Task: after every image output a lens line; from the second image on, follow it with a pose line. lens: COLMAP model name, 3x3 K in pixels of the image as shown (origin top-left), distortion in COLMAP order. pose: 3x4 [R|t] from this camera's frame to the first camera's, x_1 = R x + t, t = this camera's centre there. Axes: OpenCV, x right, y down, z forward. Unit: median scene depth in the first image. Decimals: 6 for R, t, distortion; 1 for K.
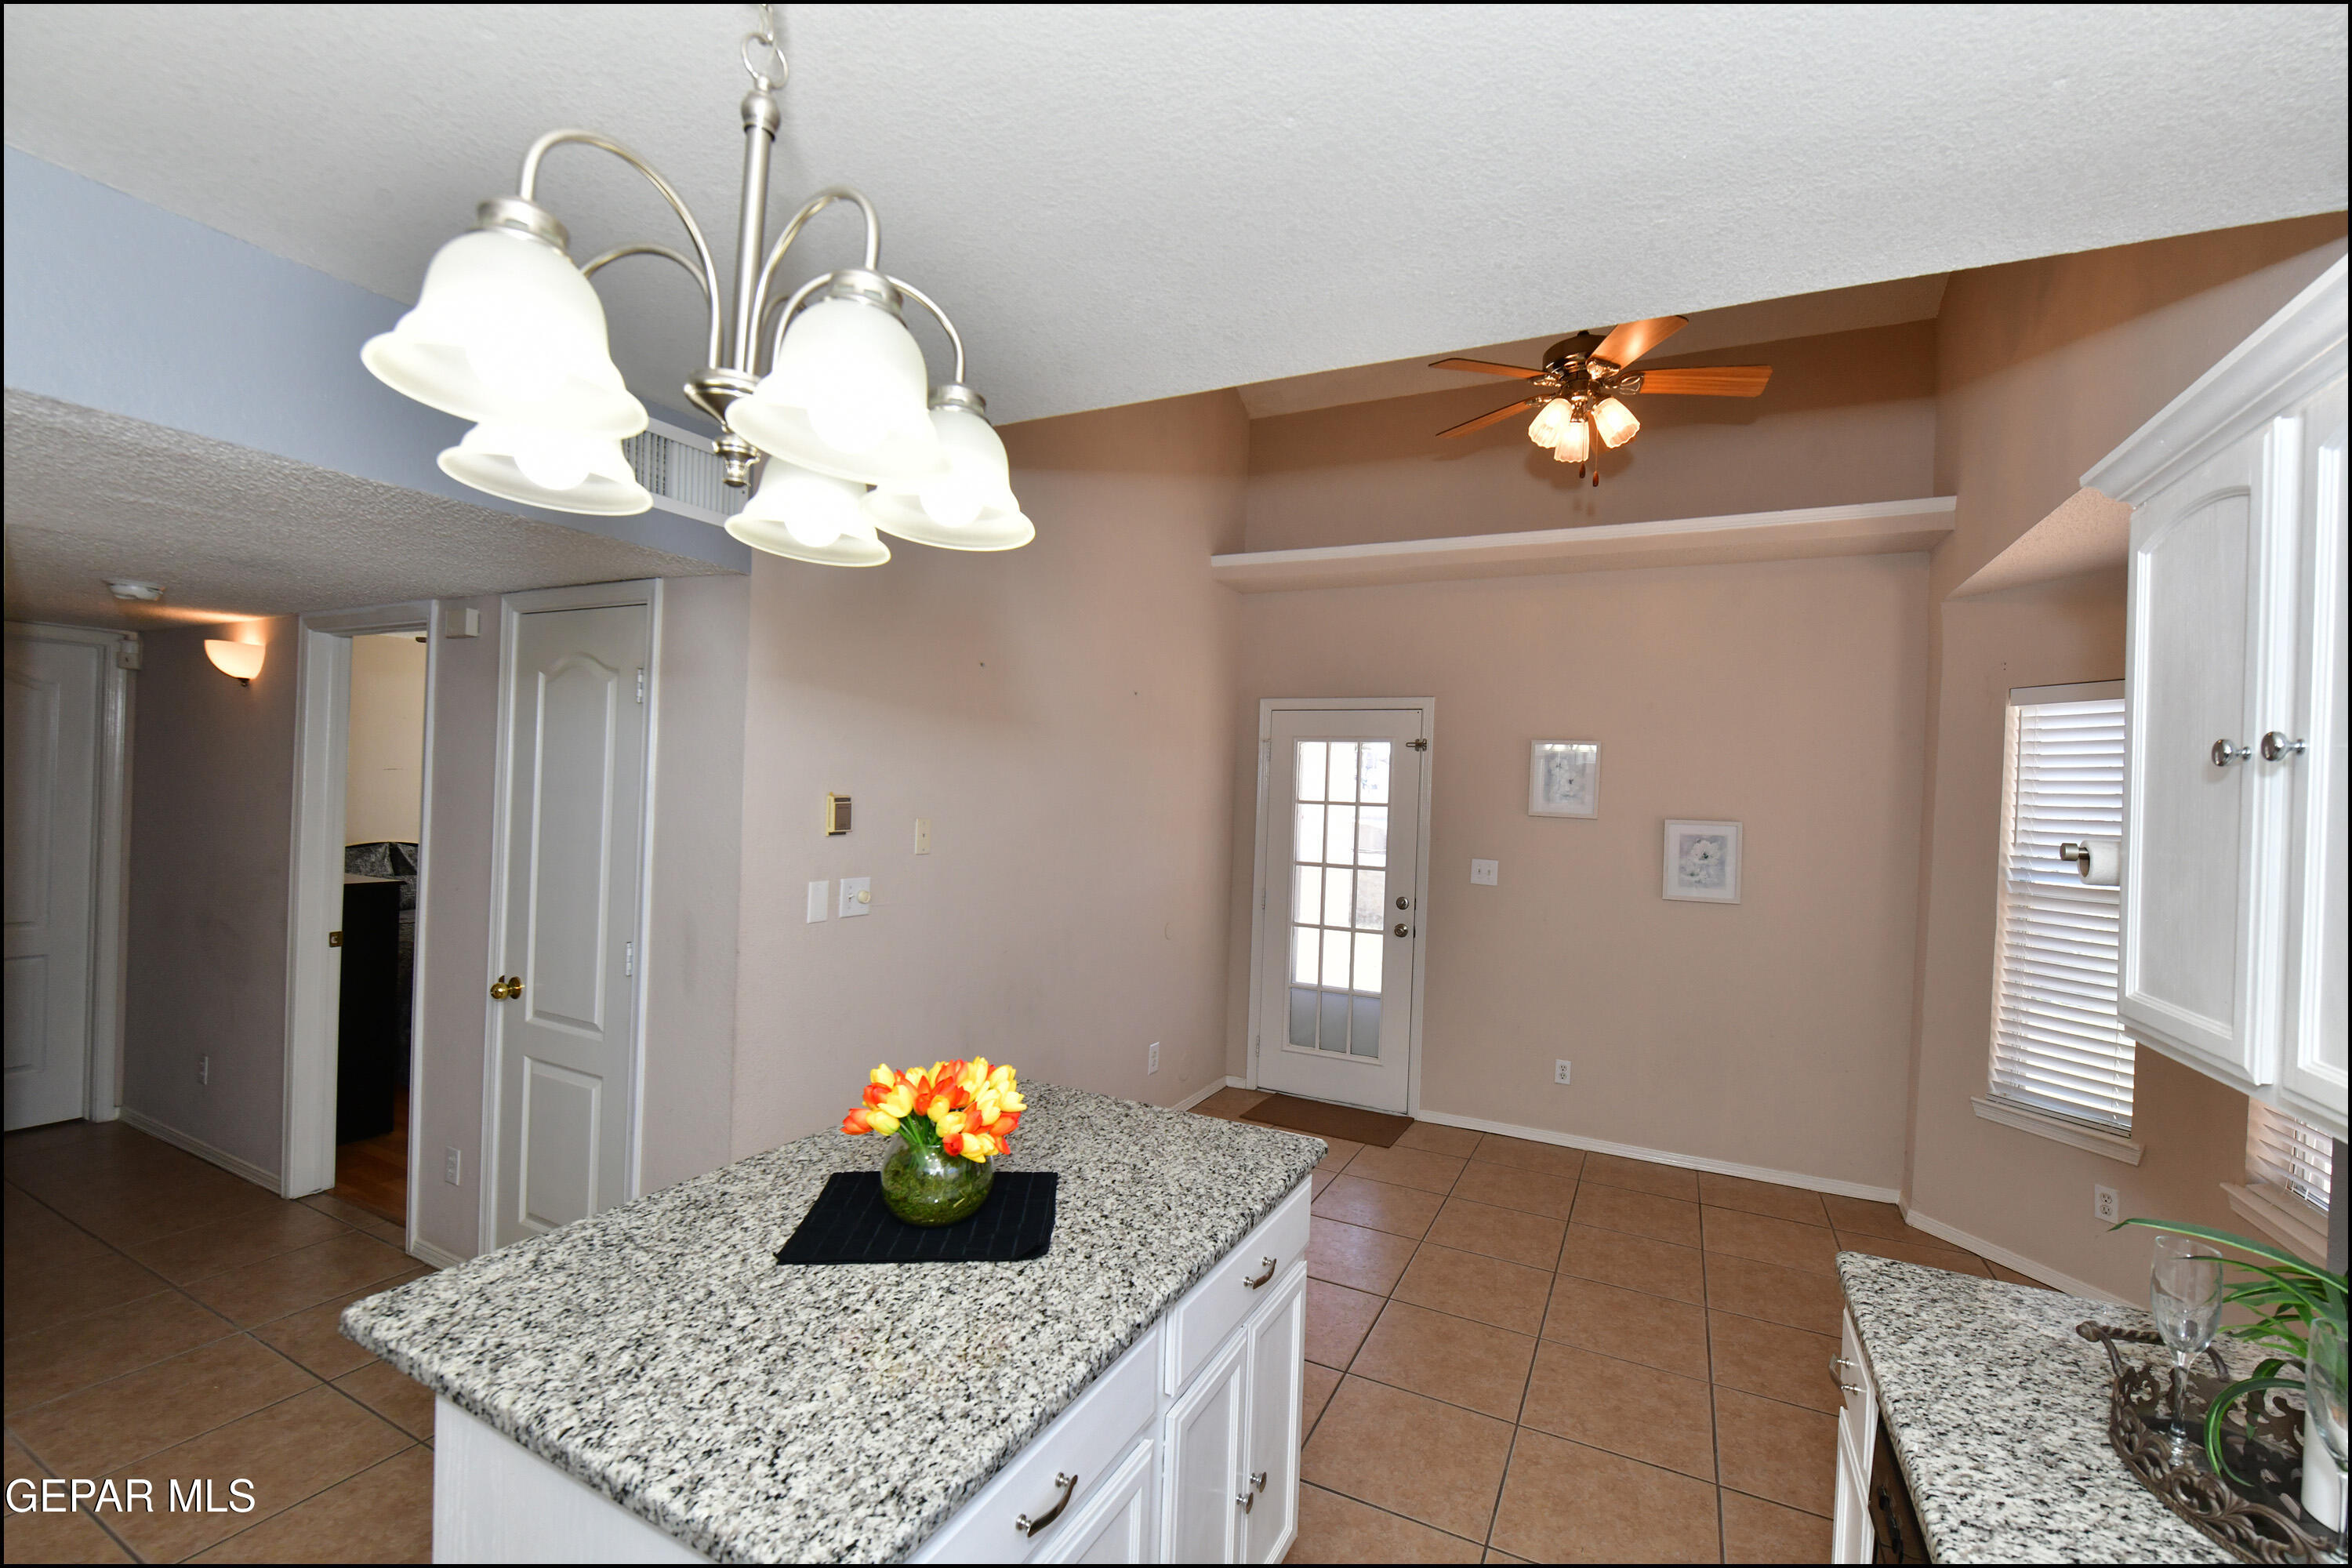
lens RADIAL K [[971.8, 0, 1192.8], [0, 971.8, 798.1], [0, 0, 1]] dist [-0.010498, -0.000372]
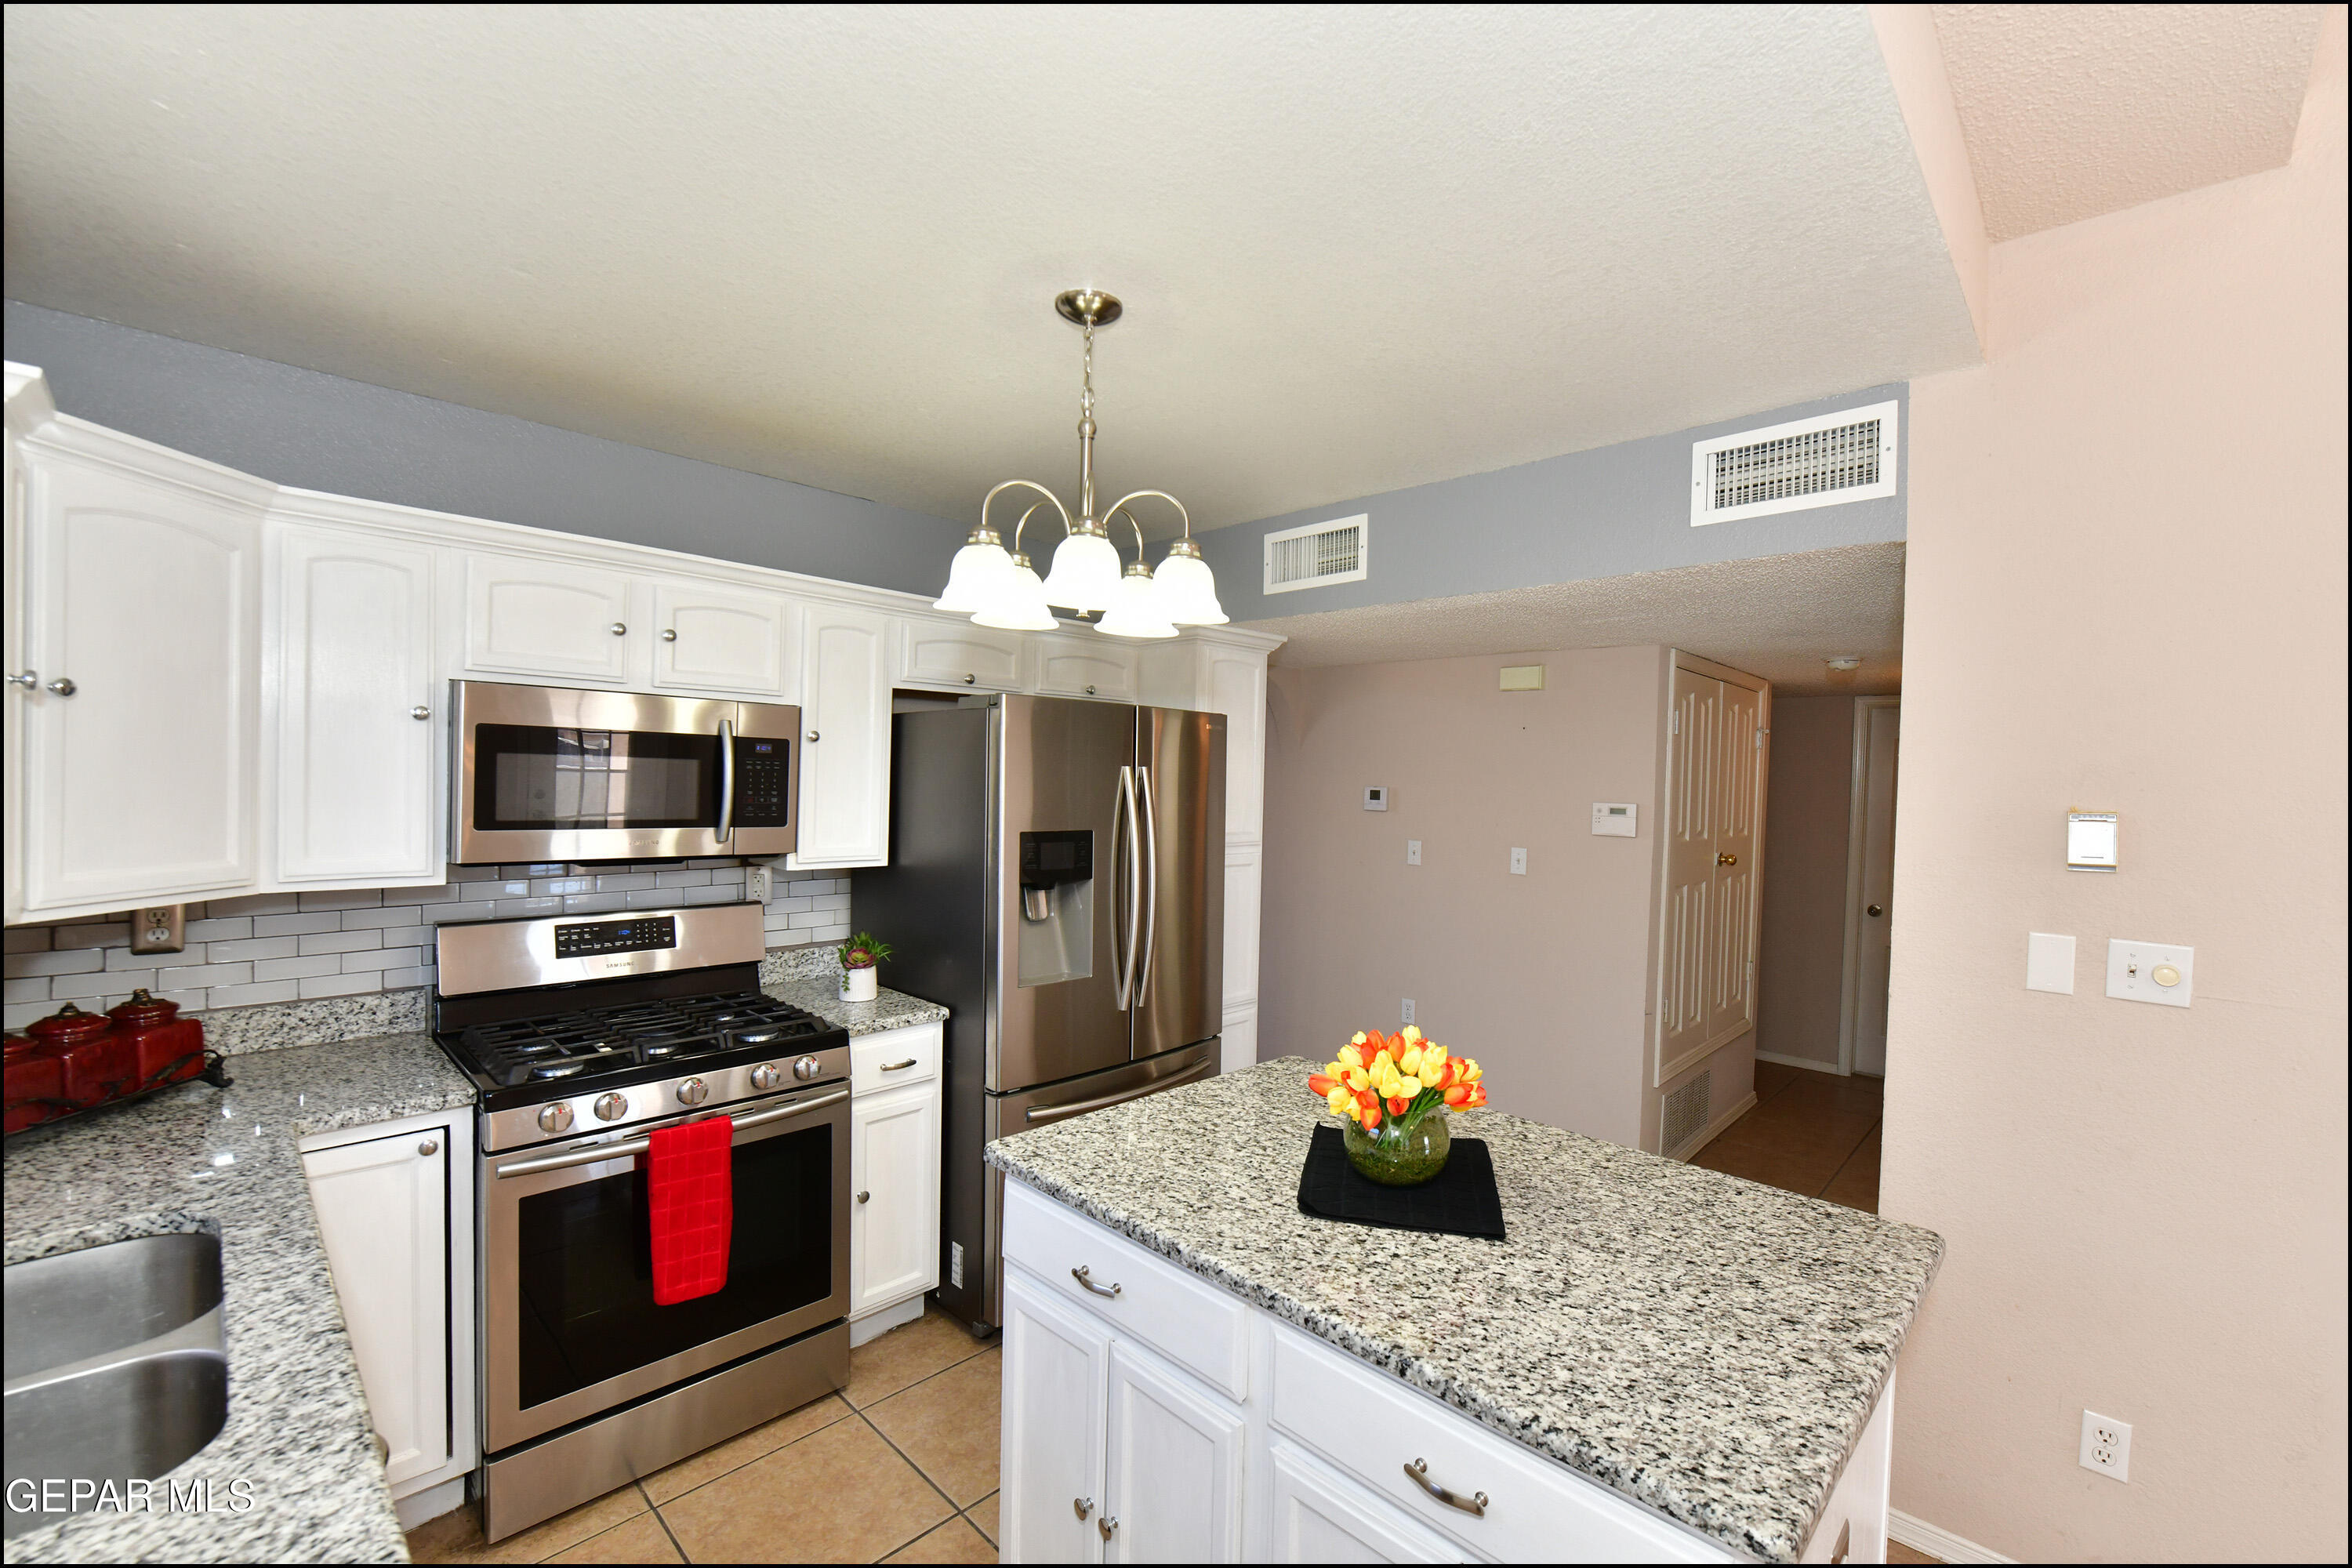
lens RADIAL K [[971.8, 0, 1196.9], [0, 971.8, 798.7], [0, 0, 1]] dist [-0.010498, -0.000372]
pose [[-0.300218, -0.024011, -0.953568, 0.332551], [-0.041861, 0.999052, -0.011977, 0.016572], [0.952951, 0.036322, -0.300939, 0.447023]]
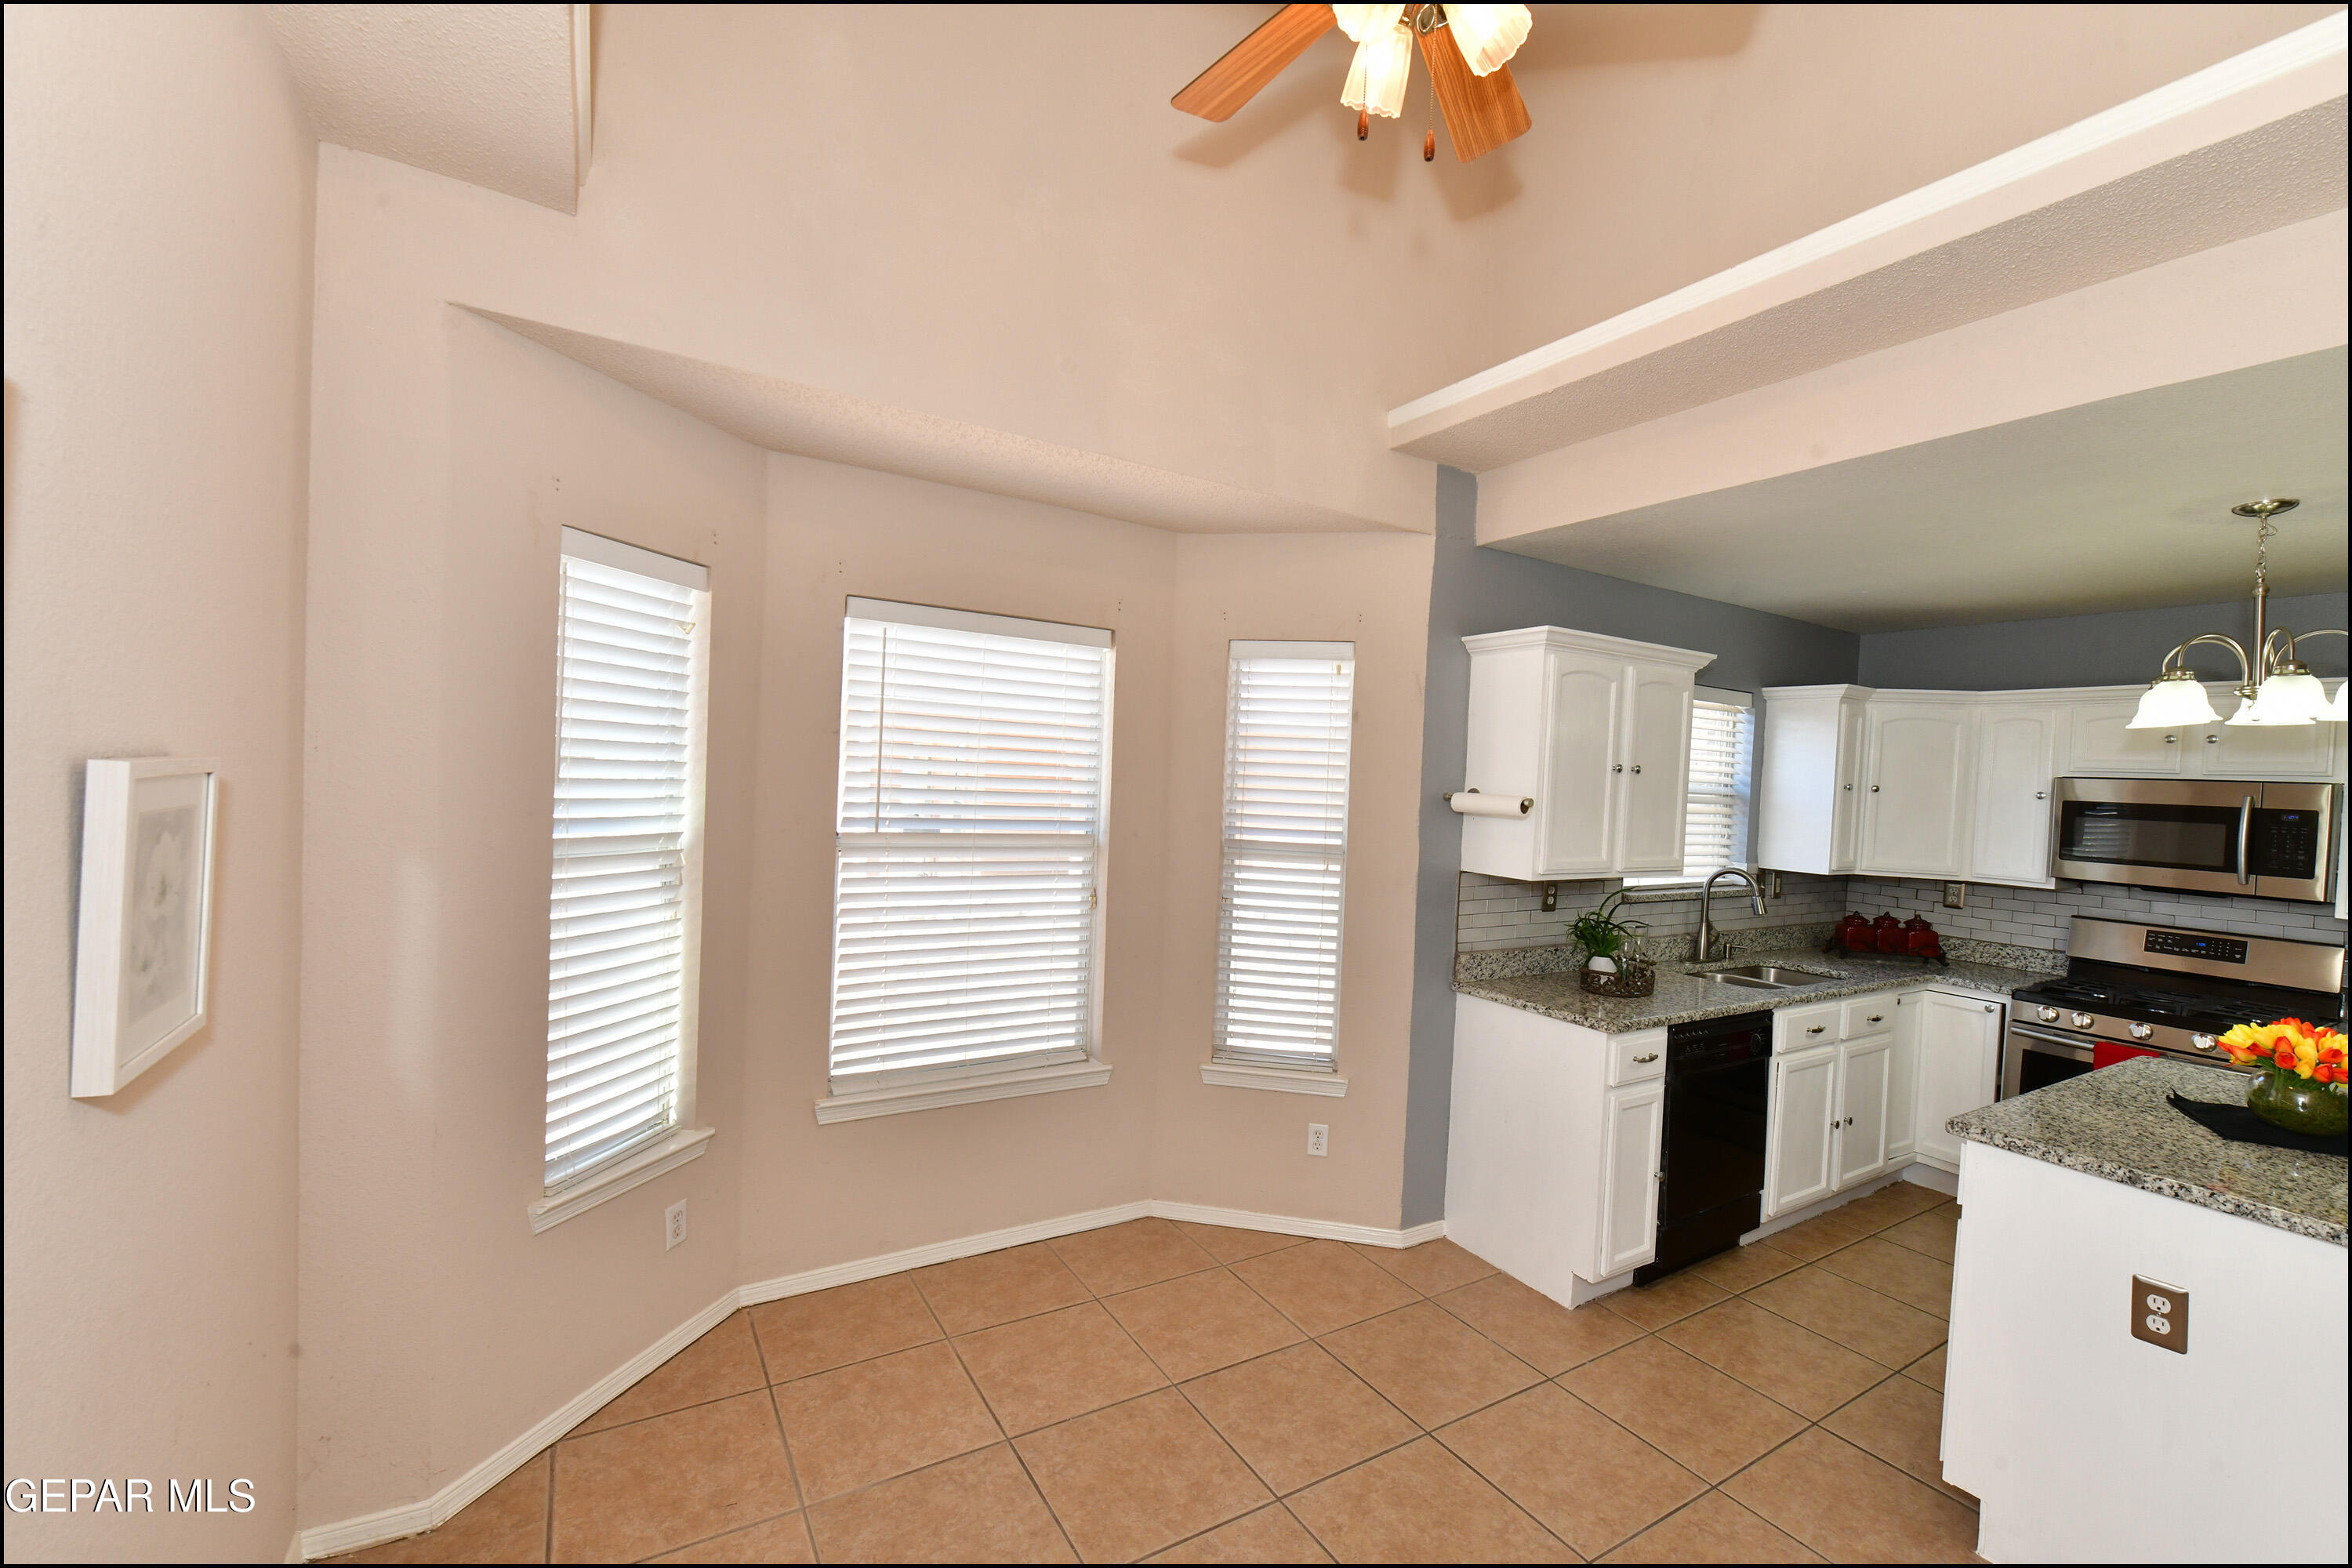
lens RADIAL K [[971.8, 0, 1189.2], [0, 971.8, 801.4], [0, 0, 1]] dist [-0.010498, -0.000372]
pose [[-0.845154, -0.088184, 0.527198, 0.168040], [-0.072907, 0.996098, 0.049739, 0.000771], [-0.529527, 0.003600, -0.848285, 1.237020]]
